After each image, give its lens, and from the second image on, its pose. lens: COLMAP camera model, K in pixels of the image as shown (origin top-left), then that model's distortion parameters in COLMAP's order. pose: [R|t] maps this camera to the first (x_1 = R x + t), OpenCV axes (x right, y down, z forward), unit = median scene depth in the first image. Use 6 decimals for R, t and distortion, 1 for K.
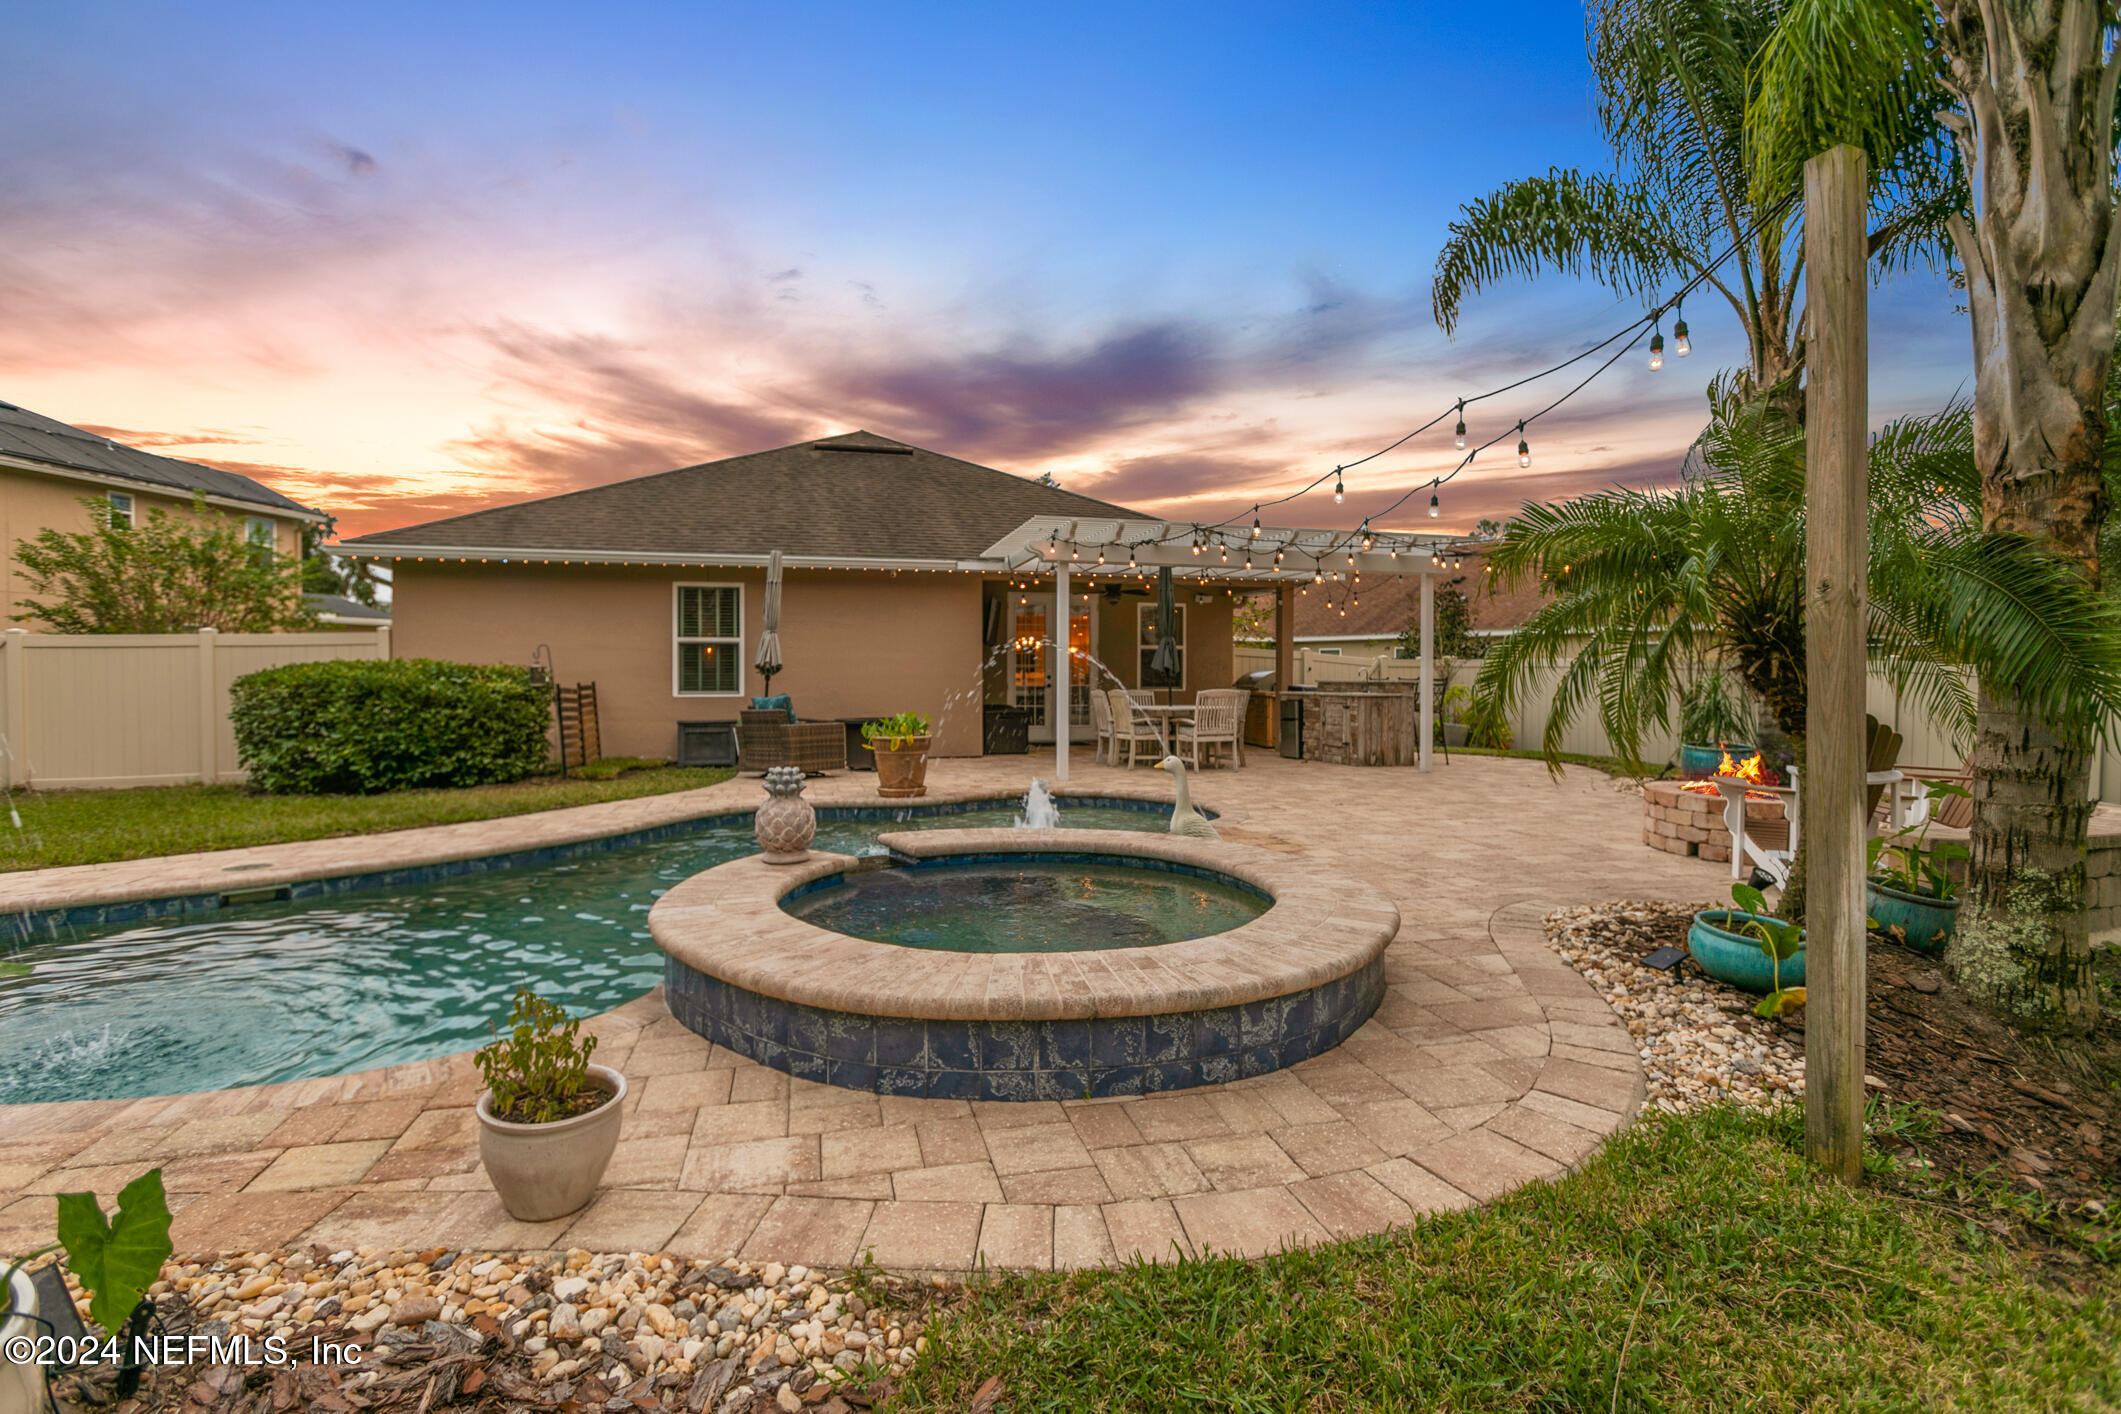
lens RADIAL K [[978.1, 0, 1060.5], [0, 978.1, 707.0], [0, 0, 1]] dist [-0.000103, -0.000087]
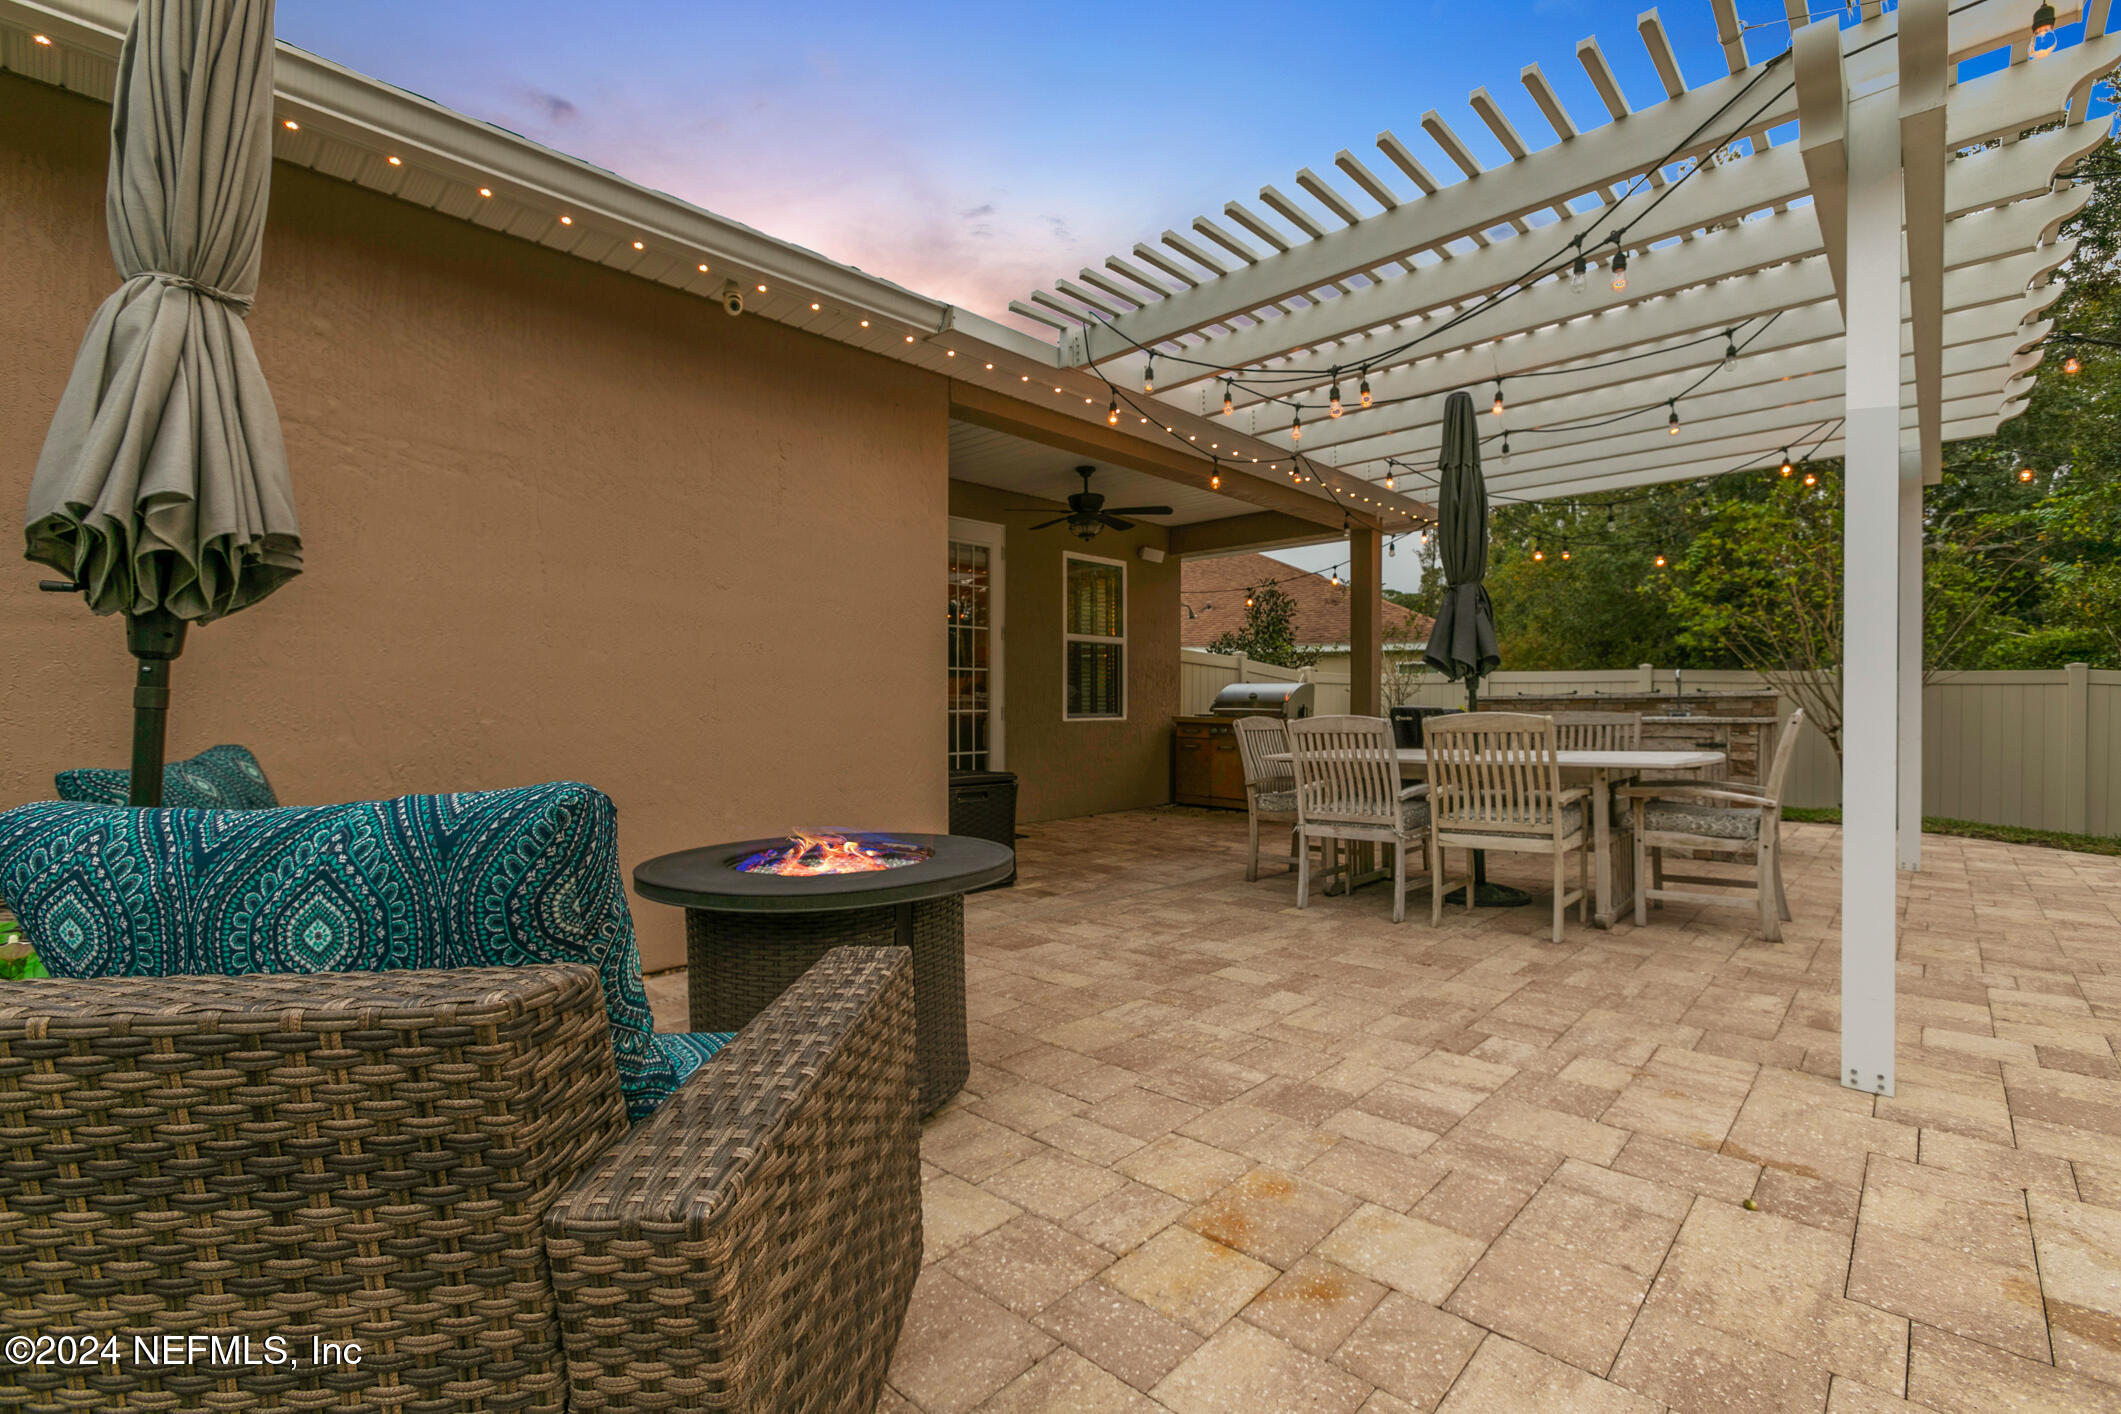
lens RADIAL K [[938.3, 0, 1060.5], [0, 938.3, 707.0], [0, 0, 1]] dist [-0.008895, -0.000008]
pose [[0.854827, -0.003494, 0.518901, -0.310212], [0.020664, 0.999413, -0.027312, -0.017059], [-0.518502, 0.034070, 0.854398, 0.987129]]
